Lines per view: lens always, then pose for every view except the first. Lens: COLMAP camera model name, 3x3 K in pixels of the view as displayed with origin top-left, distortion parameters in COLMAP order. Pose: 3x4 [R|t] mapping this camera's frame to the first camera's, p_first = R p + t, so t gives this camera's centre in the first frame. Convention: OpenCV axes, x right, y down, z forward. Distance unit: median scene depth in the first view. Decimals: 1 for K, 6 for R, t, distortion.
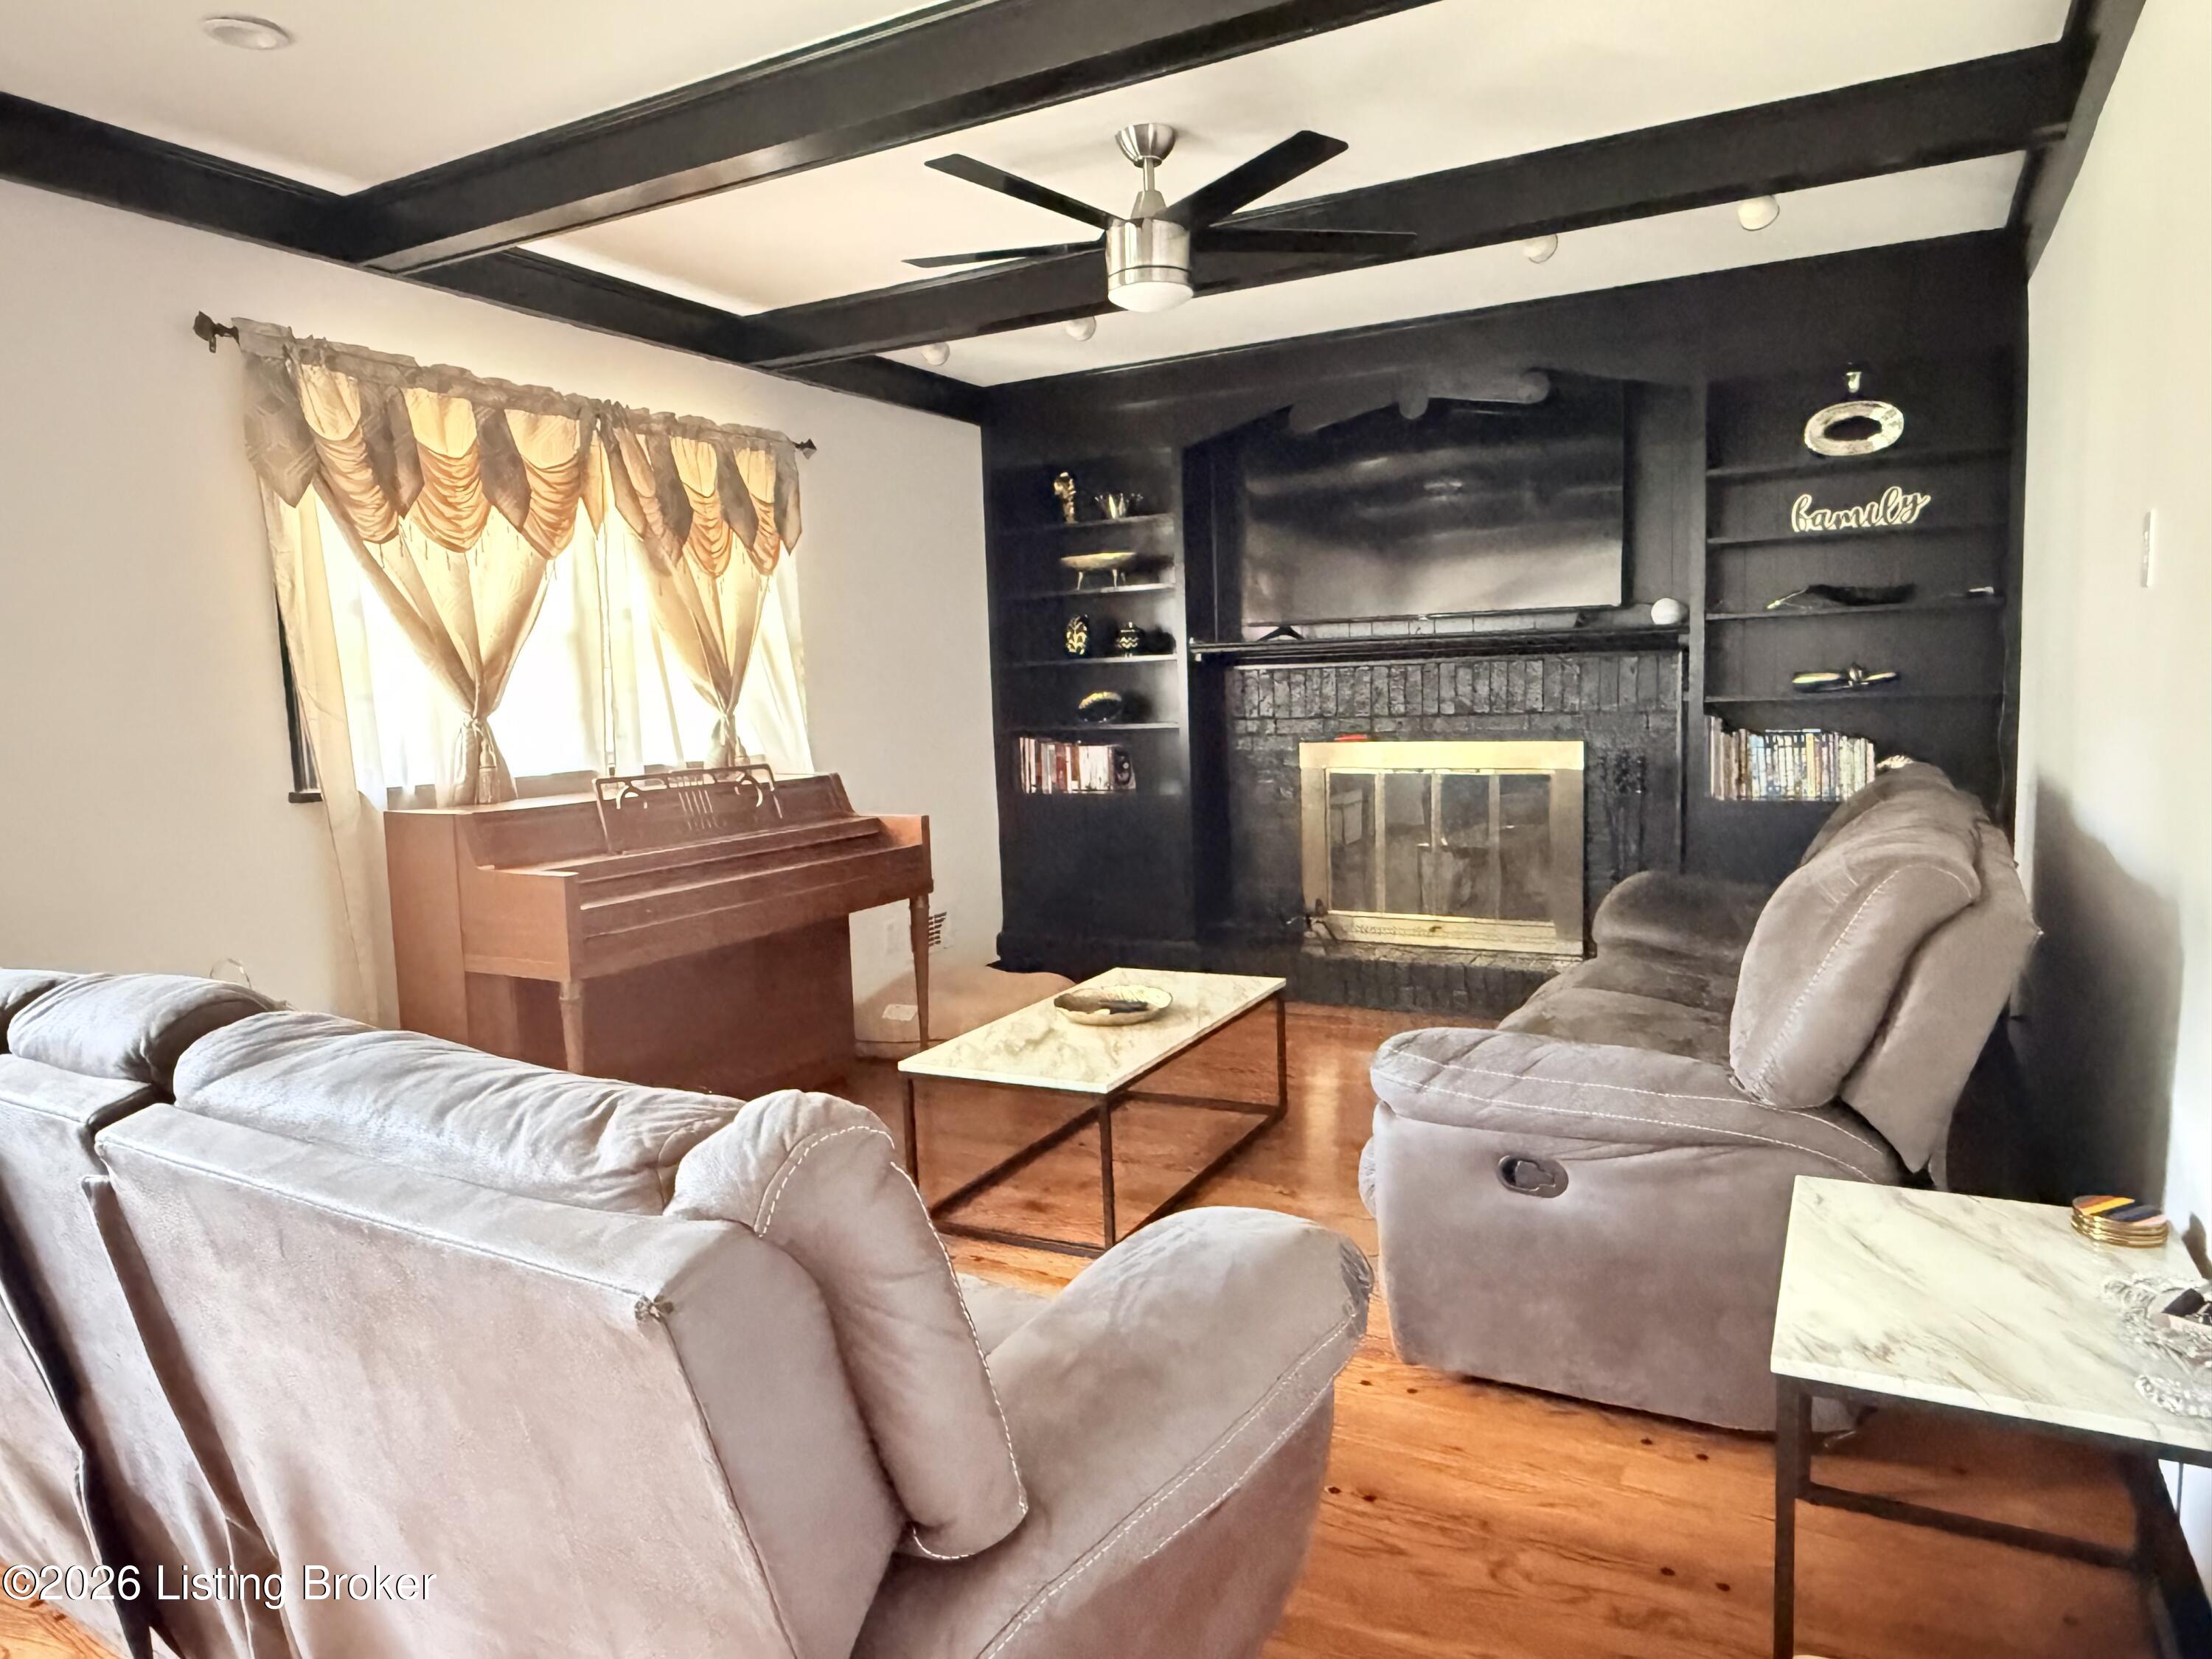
lens RADIAL K [[1399.9, 0, 1103.9], [0, 1399.9, 823.5], [0, 0, 1]] dist [0.022382, 0.000895]
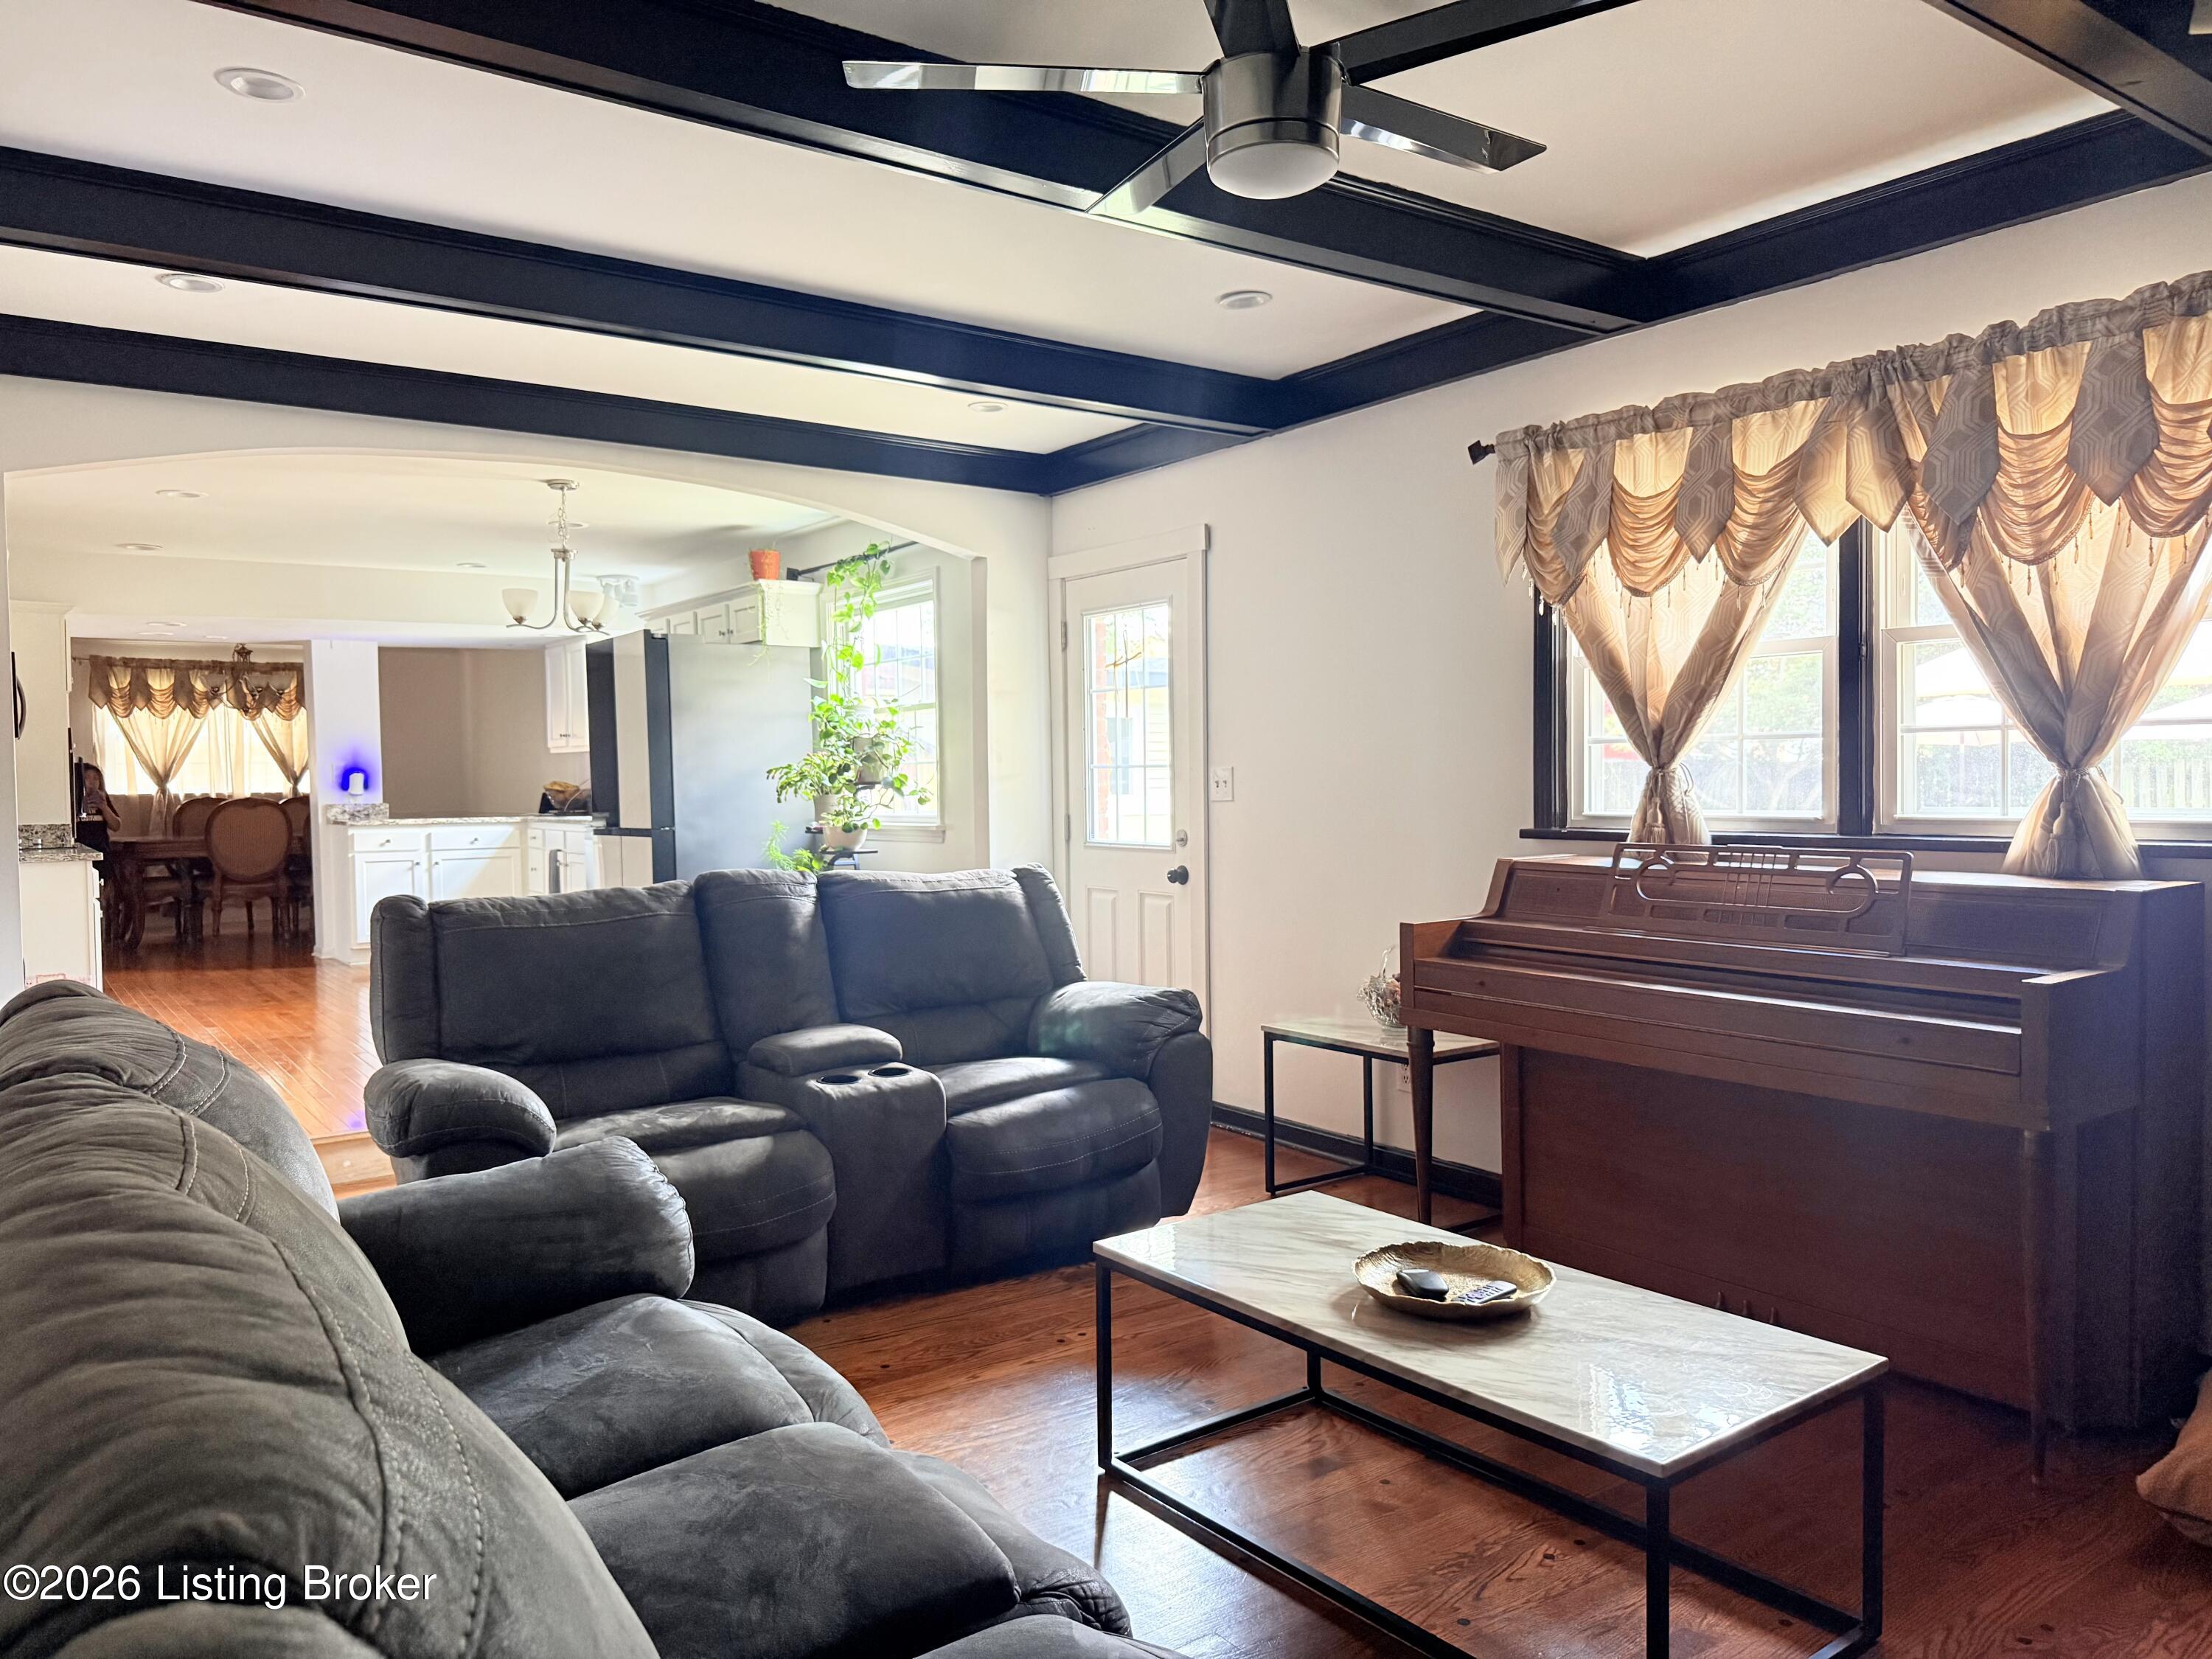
lens RADIAL K [[1571.0, 0, 1097.5], [0, 1571.0, 836.8], [0, 0, 1]] dist [0.030874, -0.004224]
pose [[-0.428033, 0.073048, -0.900806, 0.659183], [-0.070462, 0.990997, 0.113843, -0.123826], [0.901012, 0.112202, -0.419032, 1.103989]]
